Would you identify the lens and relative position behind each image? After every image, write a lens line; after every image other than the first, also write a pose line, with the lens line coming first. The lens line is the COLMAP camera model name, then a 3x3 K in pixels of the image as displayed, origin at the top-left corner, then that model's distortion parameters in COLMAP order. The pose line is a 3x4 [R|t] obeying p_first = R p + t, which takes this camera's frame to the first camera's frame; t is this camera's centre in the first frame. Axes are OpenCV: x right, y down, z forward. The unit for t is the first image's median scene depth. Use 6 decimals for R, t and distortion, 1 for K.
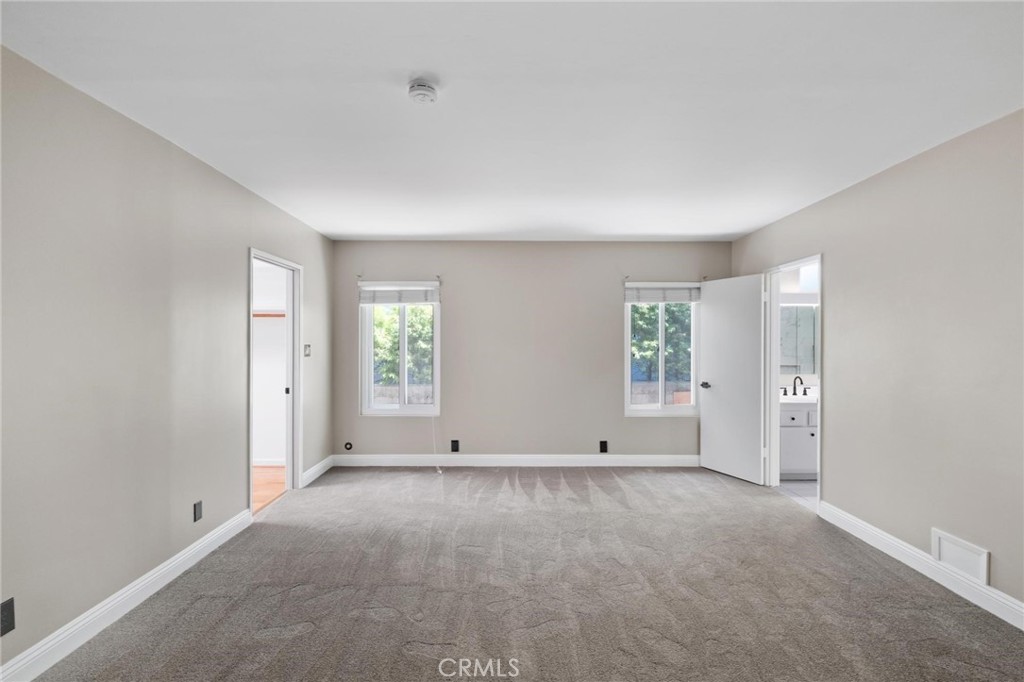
lens RADIAL K [[446.6, 0, 509.4], [0, 446.6, 342.7], [0, 0, 1]] dist [0.001410, -0.004498]
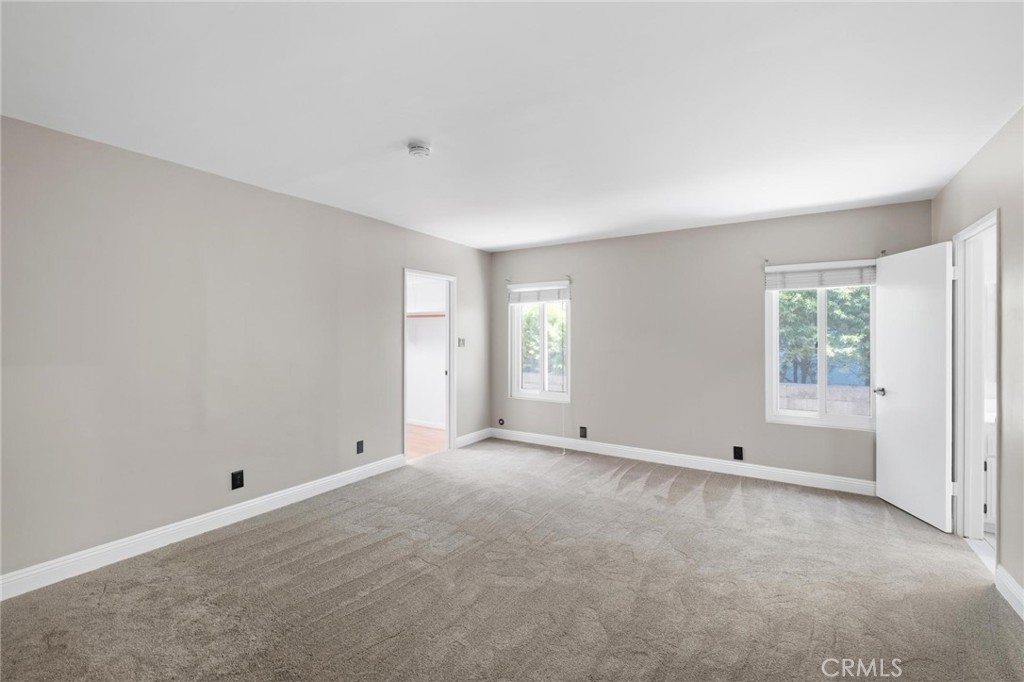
lens RADIAL K [[443.0, 0, 511.3], [0, 443.0, 333.7], [0, 0, 1]] dist [0.003729, -0.007191]
pose [[0.838204, -0.002095, -0.545352, 0.323334], [-0.002502, 0.999967, -0.007688, 0.002456], [0.545351, 0.007809, 0.838172, 0.011024]]
